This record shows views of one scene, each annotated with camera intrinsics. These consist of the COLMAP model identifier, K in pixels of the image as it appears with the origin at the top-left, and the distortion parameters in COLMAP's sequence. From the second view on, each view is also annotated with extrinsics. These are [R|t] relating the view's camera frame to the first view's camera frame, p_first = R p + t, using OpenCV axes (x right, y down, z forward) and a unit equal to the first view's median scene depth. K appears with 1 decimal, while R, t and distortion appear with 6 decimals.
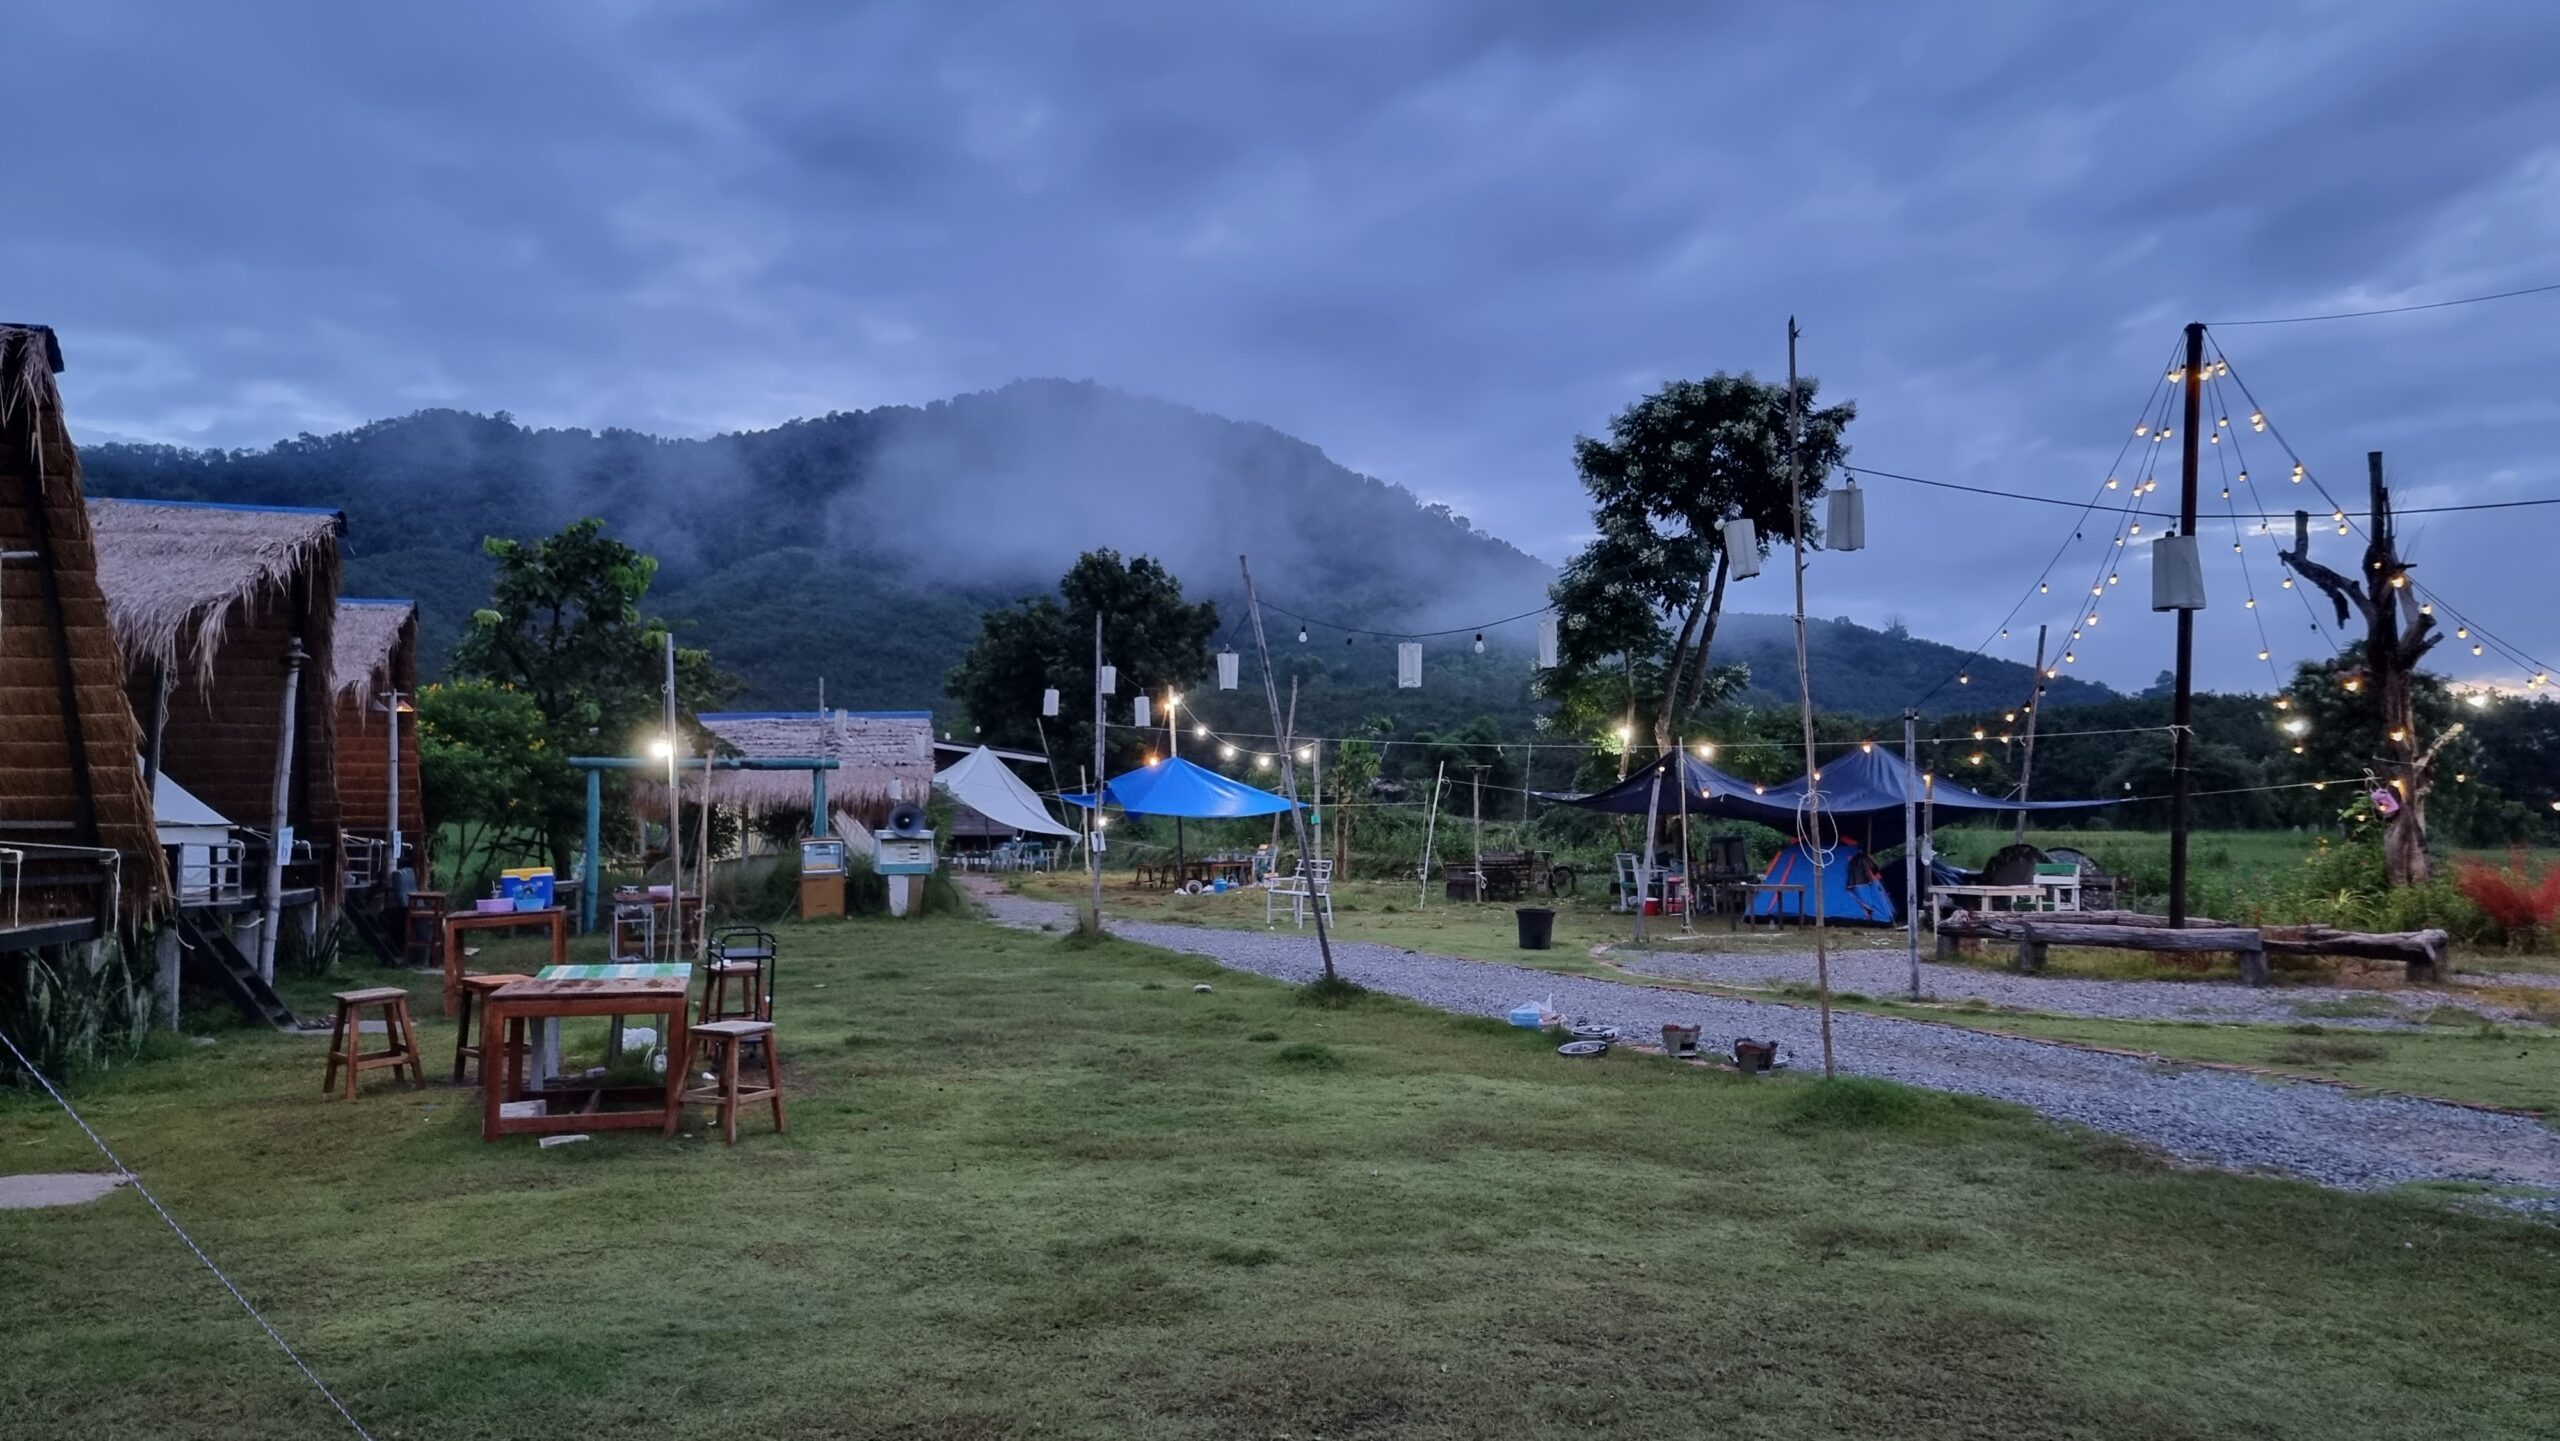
lens RADIAL K [[1775.2, 0, 1276.4], [0, 1775.2, 723.8], [0, 0, 1]] dist [0.070309, -0.048326]
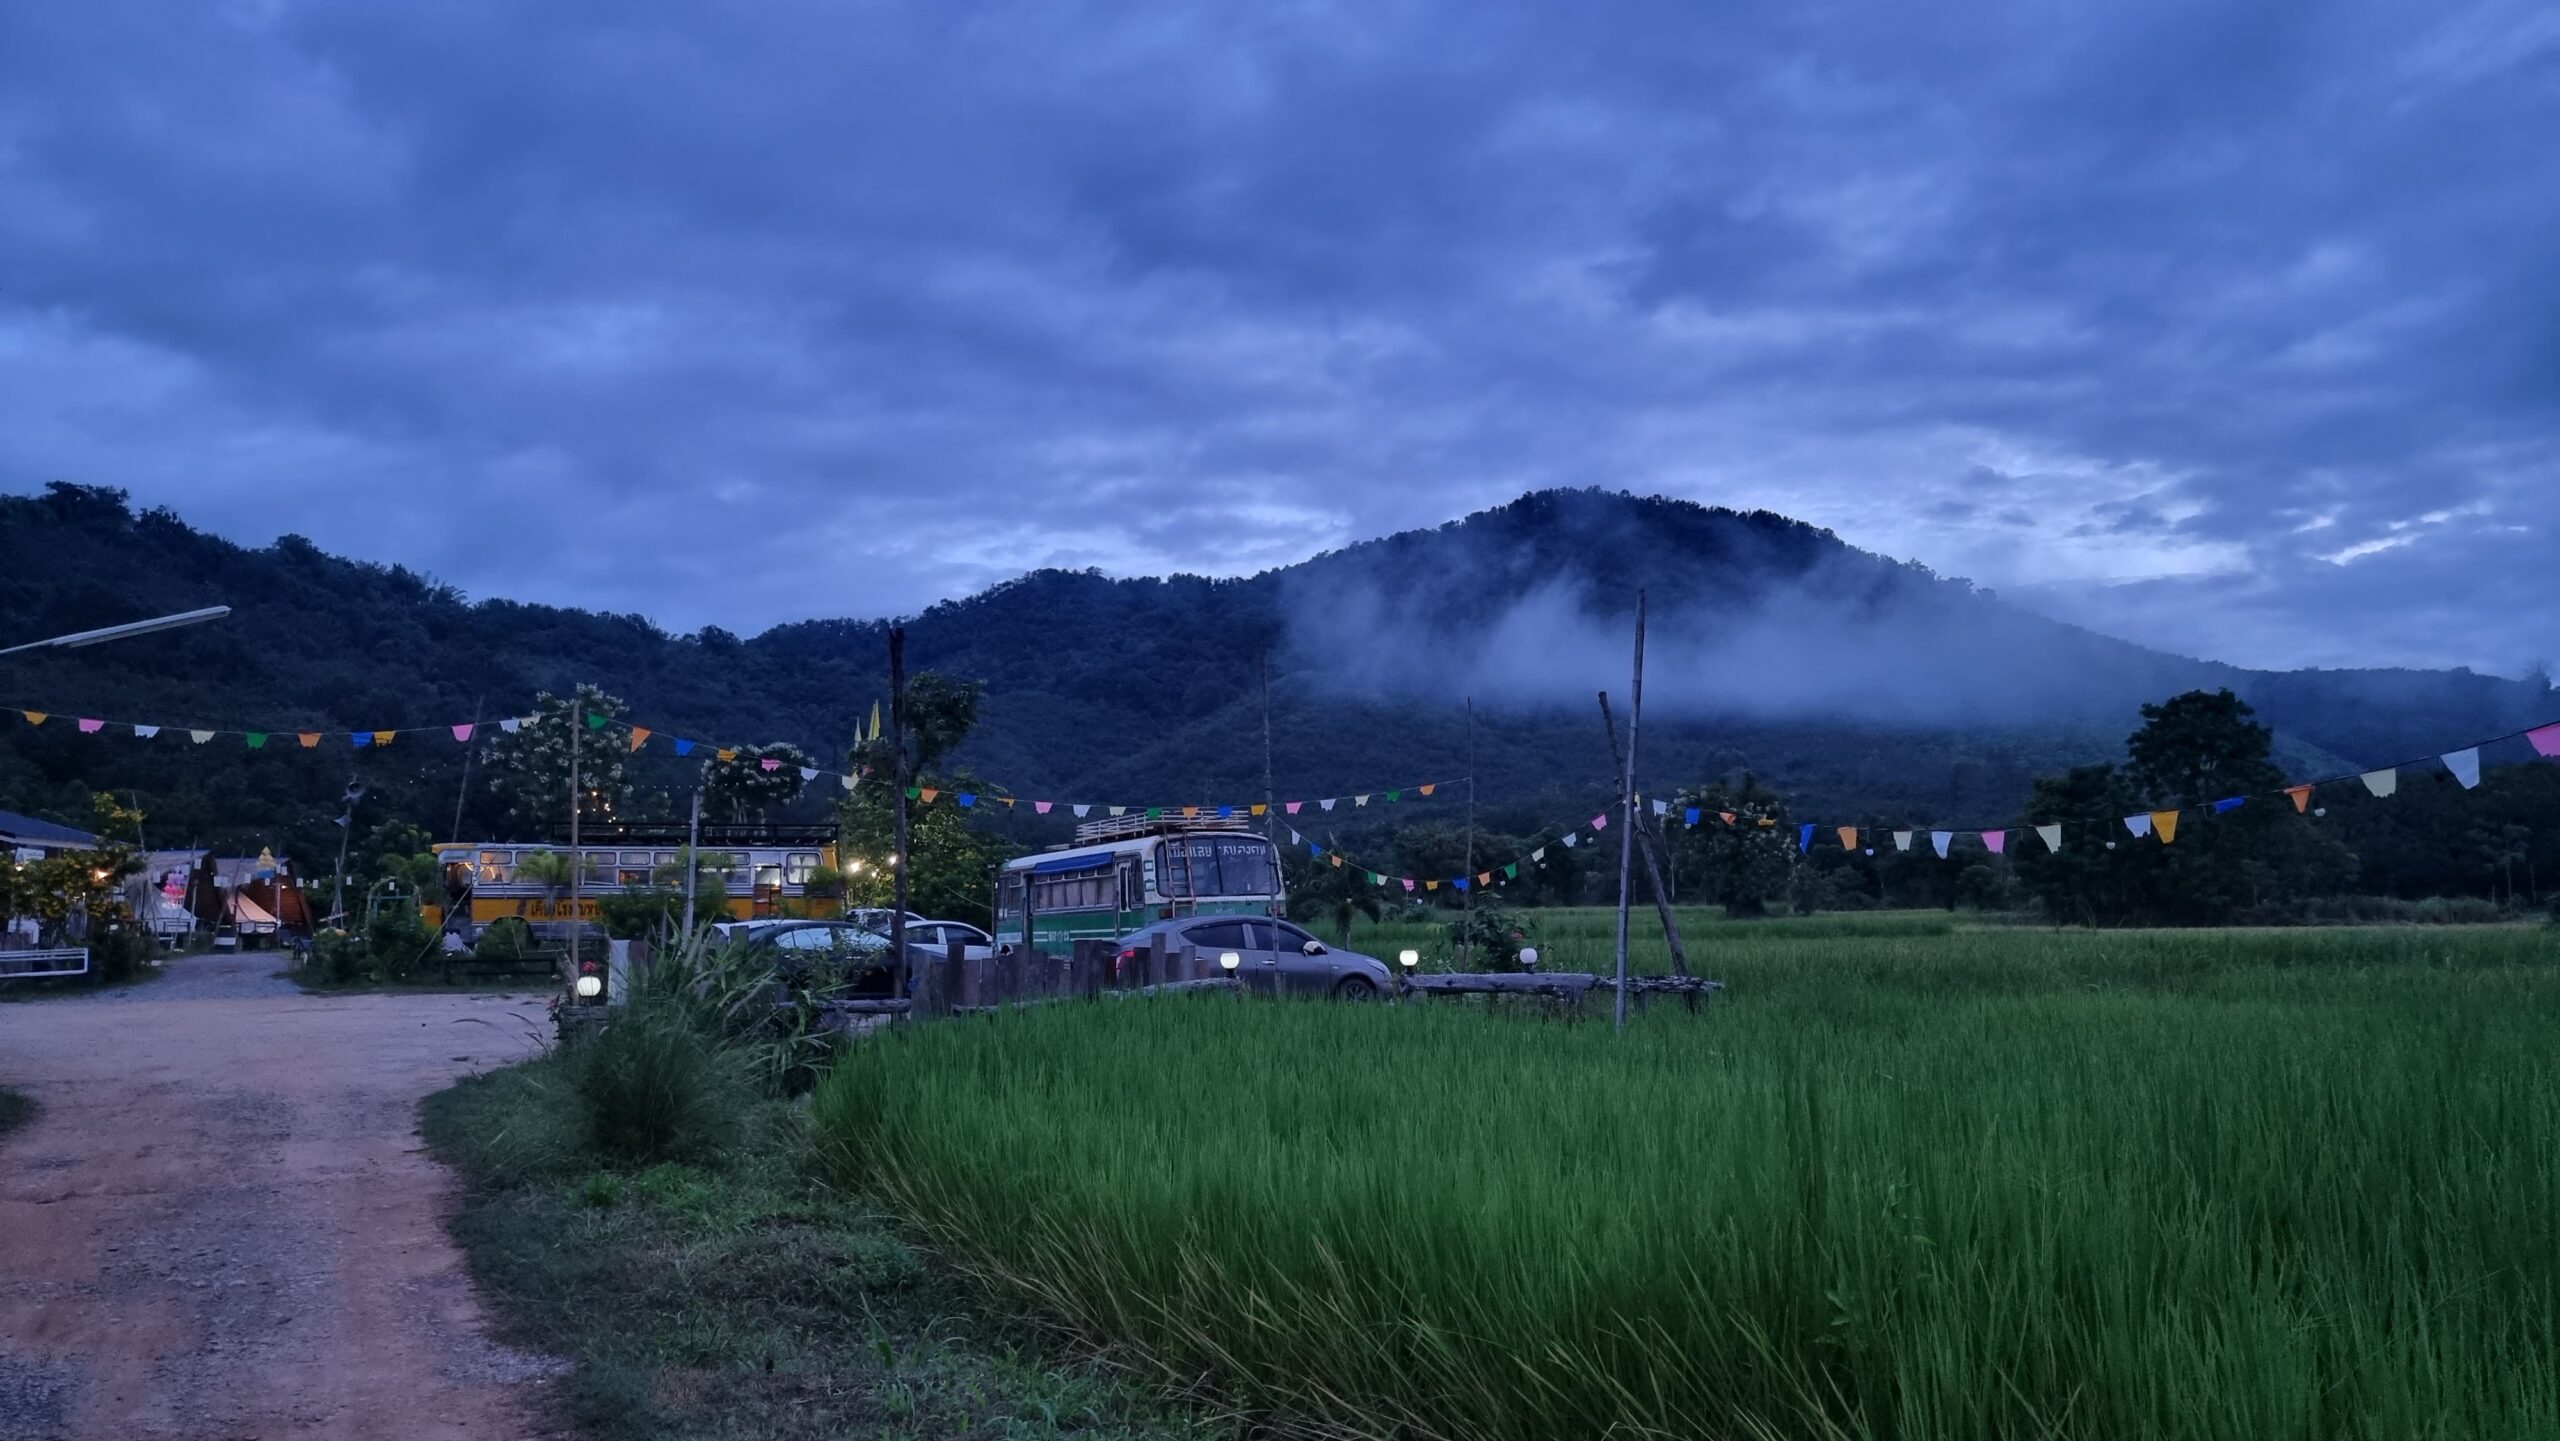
lens RADIAL K [[1775.2, 0, 1271.5], [0, 1775.2, 735.6], [0, 0, 1]] dist [0.070309, -0.048326]
pose [[0.940656, -0.051189, -0.335479, 1.990010], [0.036072, 0.998040, -0.051144, -0.041037], [0.337439, 0.036007, 0.940658, -1.367219]]
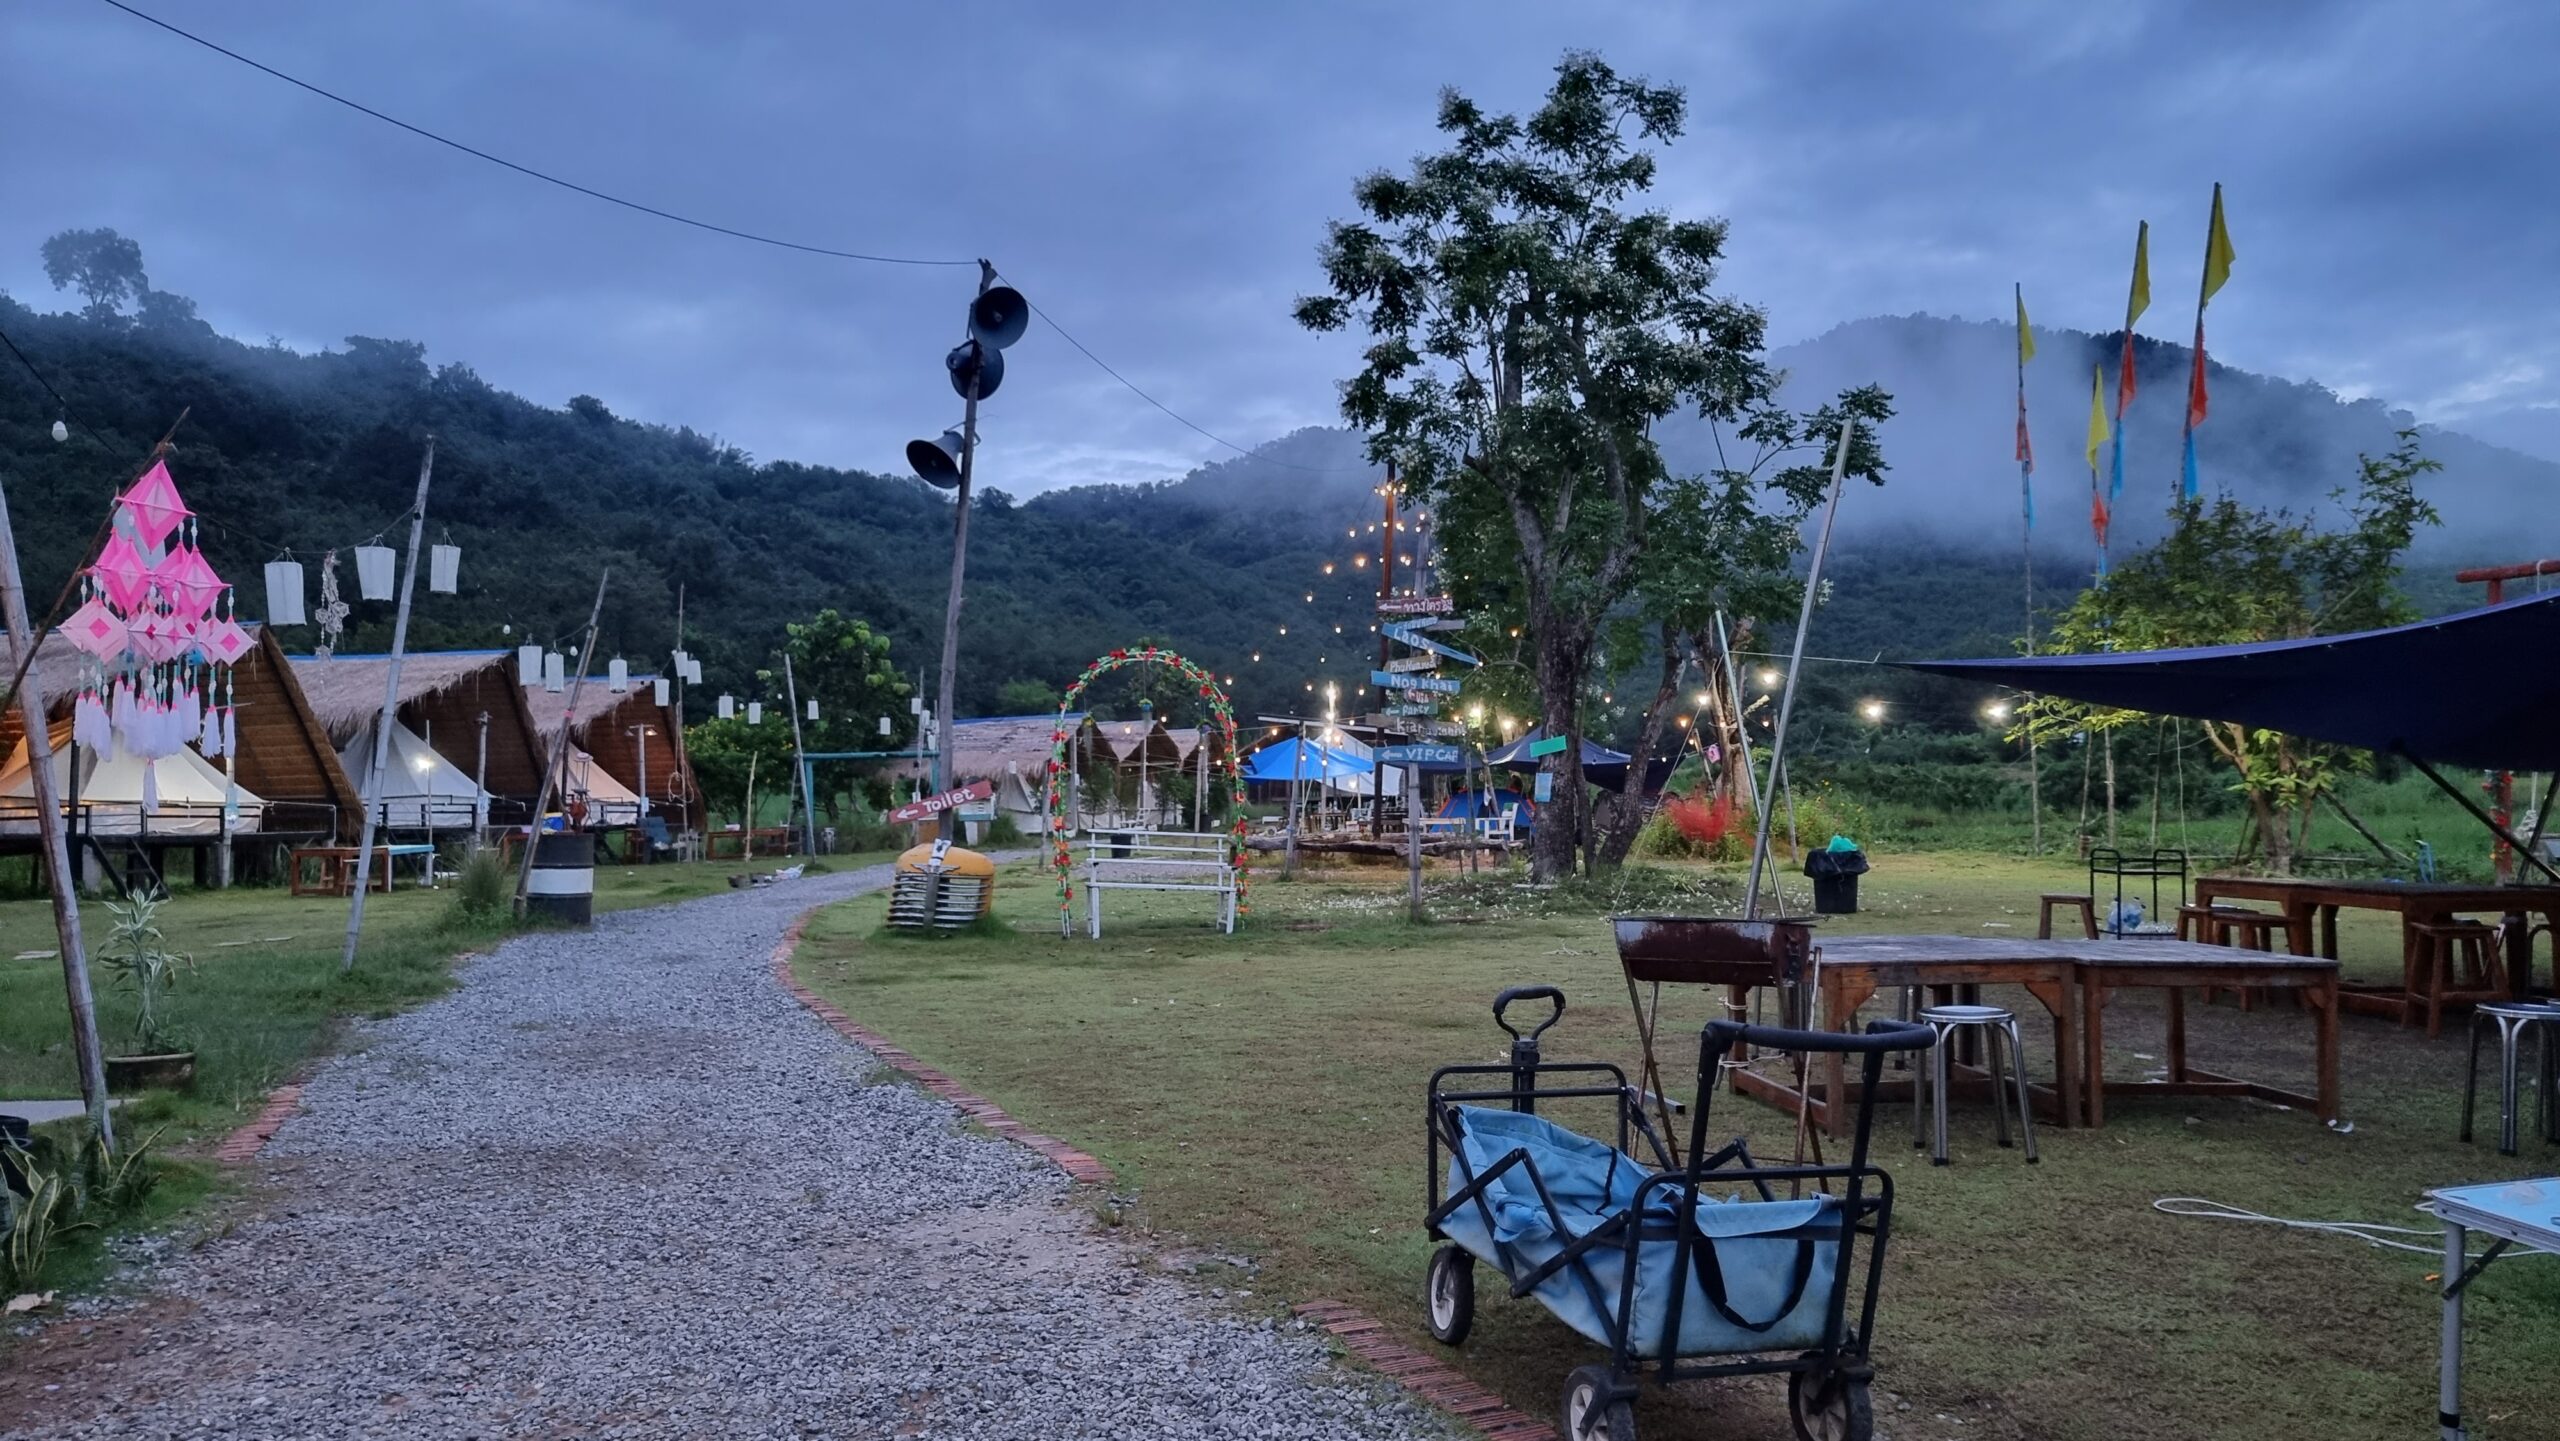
lens RADIAL K [[1775.2, 0, 1264.8], [0, 1775.2, 711.3], [0, 0, 1]] dist [0.070309, -0.048326]
pose [[0.885746, -0.037000, -0.462693, 0.681553], [0.042870, 0.999078, 0.002174, -0.005662], [0.462186, -0.021761, 0.886516, -0.267918]]
